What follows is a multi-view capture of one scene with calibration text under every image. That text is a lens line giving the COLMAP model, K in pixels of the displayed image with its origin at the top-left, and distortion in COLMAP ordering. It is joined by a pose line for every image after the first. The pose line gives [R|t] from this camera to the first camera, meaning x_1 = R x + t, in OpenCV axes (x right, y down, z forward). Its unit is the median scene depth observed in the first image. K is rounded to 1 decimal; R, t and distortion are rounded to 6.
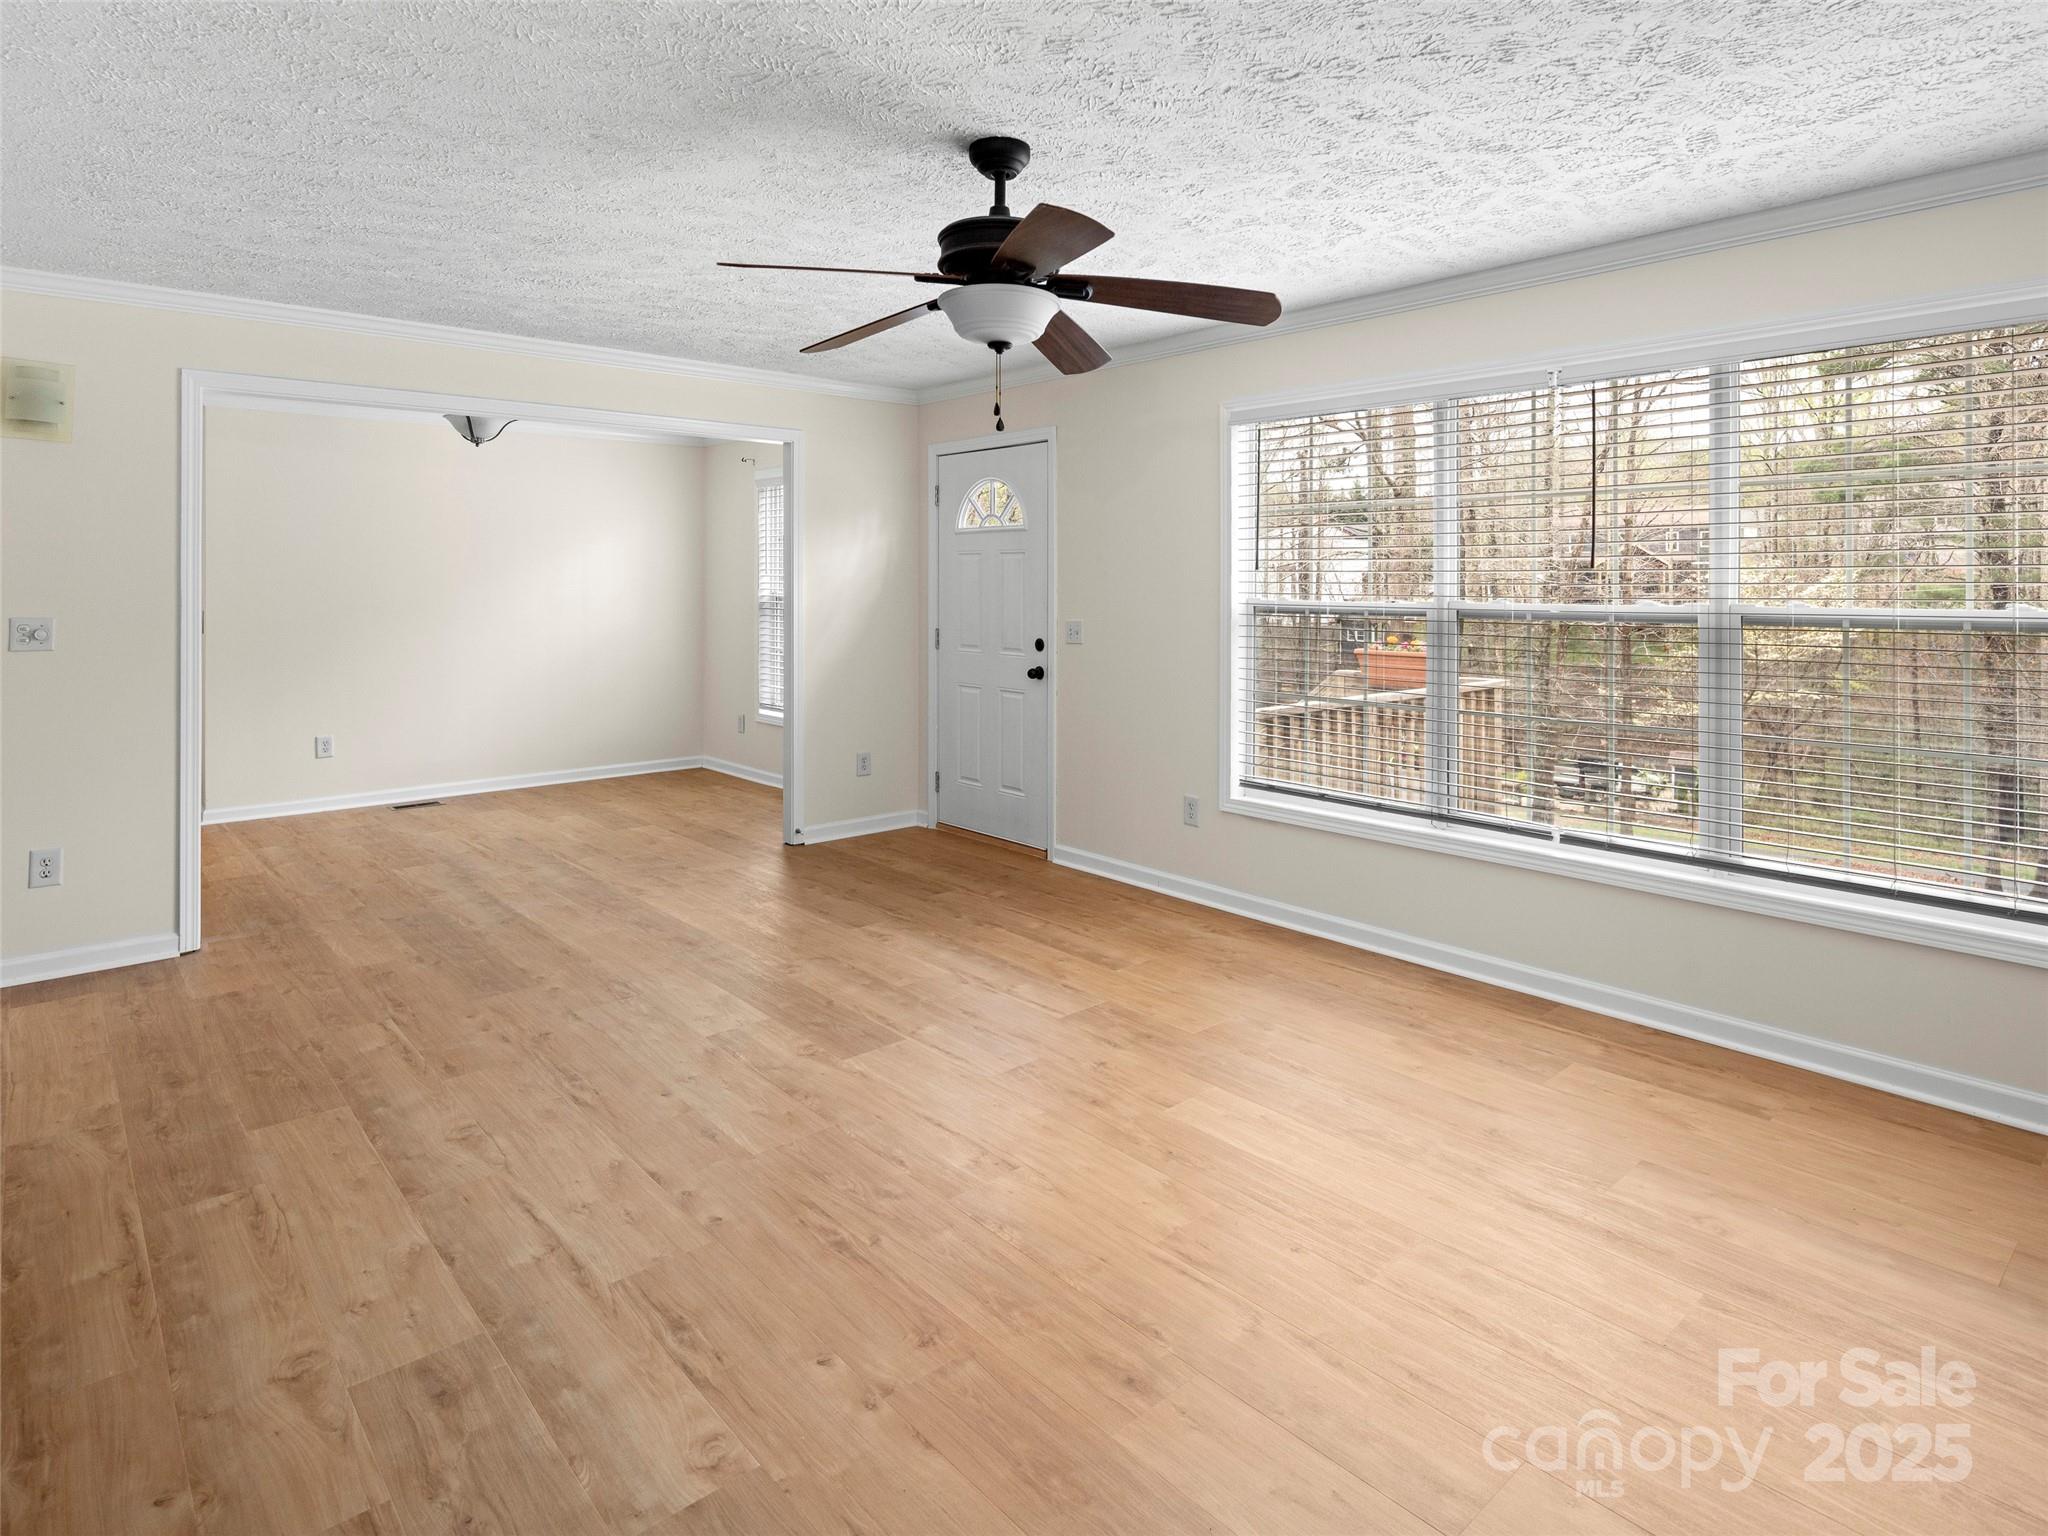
lens RADIAL K [[1139.3, 0, 1062.1], [0, 1139.3, 575.8], [0, 0, 1]] dist [0.004463, -0.002816]
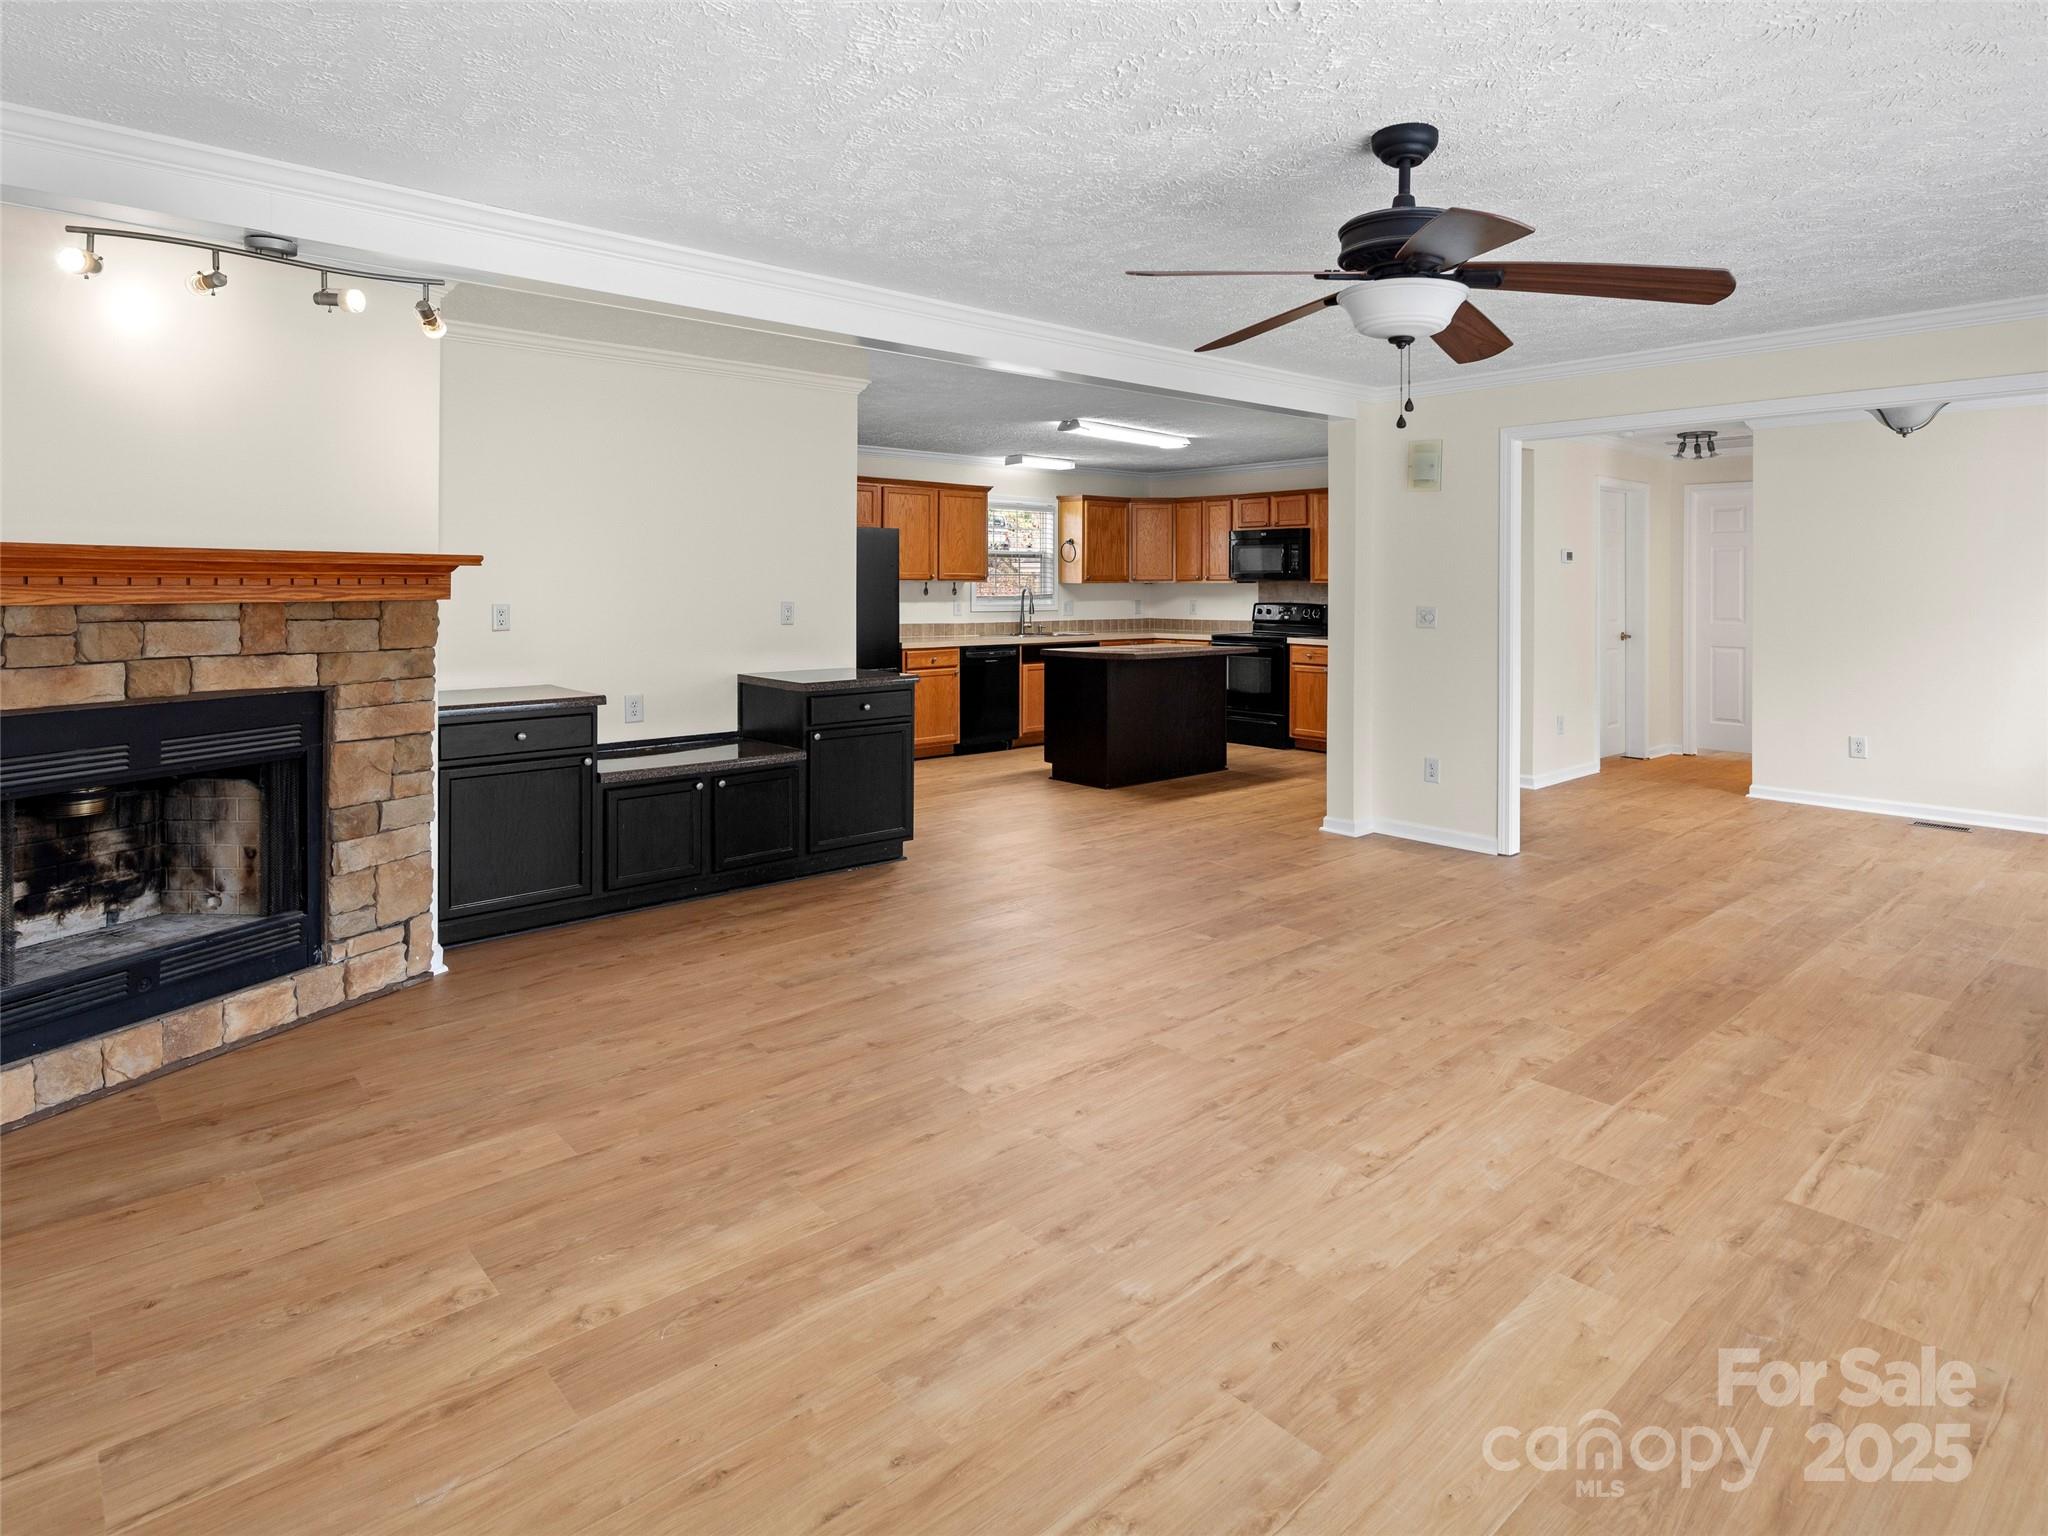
lens RADIAL K [[1139.3, 0, 1062.1], [0, 1139.3, 575.8], [0, 0, 1]] dist [0.004463, -0.002816]
pose [[0.003127, -0.004625, -0.999984, 1.057225], [0.000386, 0.999989, -0.004624, 0.002341], [0.999995, -0.000372, 0.003128, 0.812929]]
